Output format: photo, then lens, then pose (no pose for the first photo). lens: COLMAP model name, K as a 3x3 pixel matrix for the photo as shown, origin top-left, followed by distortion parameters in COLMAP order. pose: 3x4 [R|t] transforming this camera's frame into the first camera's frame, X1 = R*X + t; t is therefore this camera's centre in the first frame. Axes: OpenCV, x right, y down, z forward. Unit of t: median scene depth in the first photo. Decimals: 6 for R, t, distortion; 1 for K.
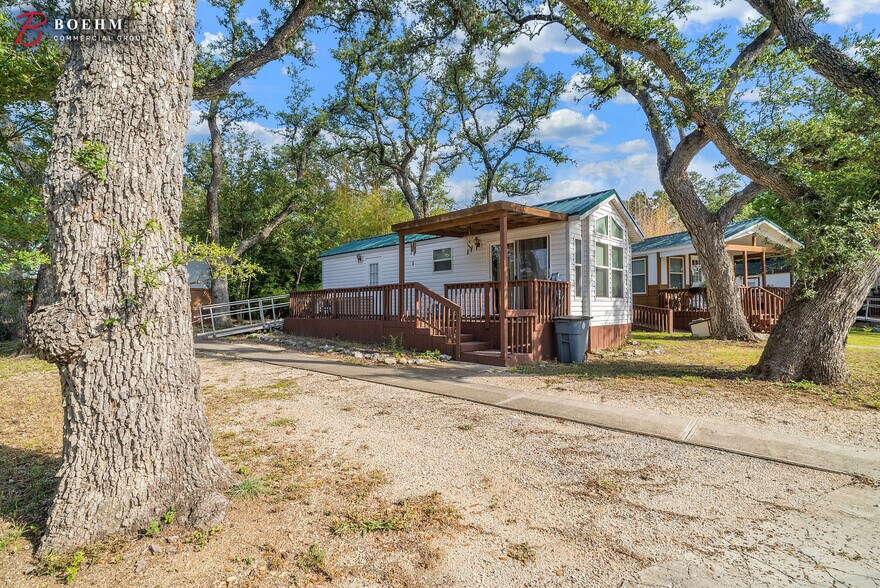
lens RADIAL K [[604.2, 0, 440.0], [0, 604.2, 294.0], [0, 0, 1]] dist [0.000625, 0.000480]
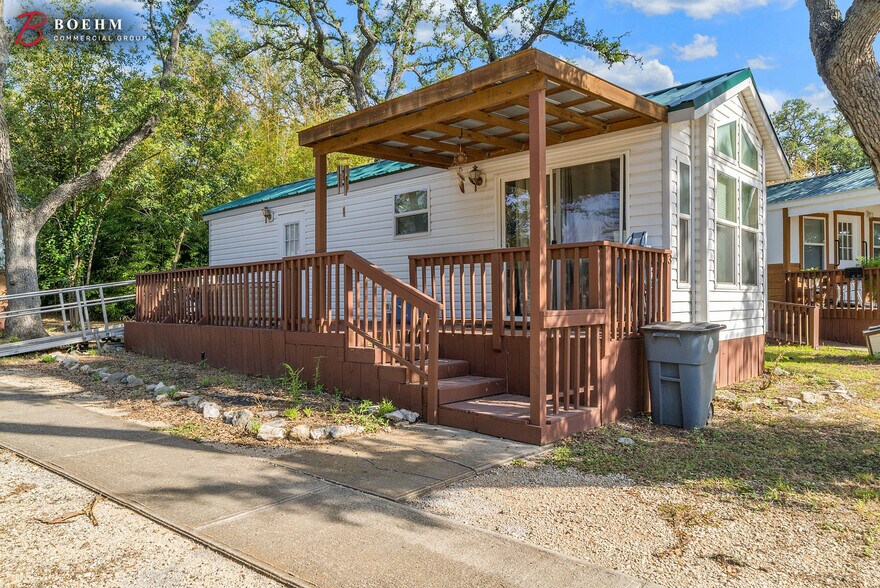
lens RADIAL K [[604.2, 0, 440.0], [0, 604.2, 294.0], [0, 0, 1]] dist [0.000625, 0.000480]
pose [[0.999986, 0.000136, -0.005297, 0.034482], [-0.000057, 0.999887, 0.015042, 0.006969], [0.005298, -0.015041, 0.999873, 0.507904]]
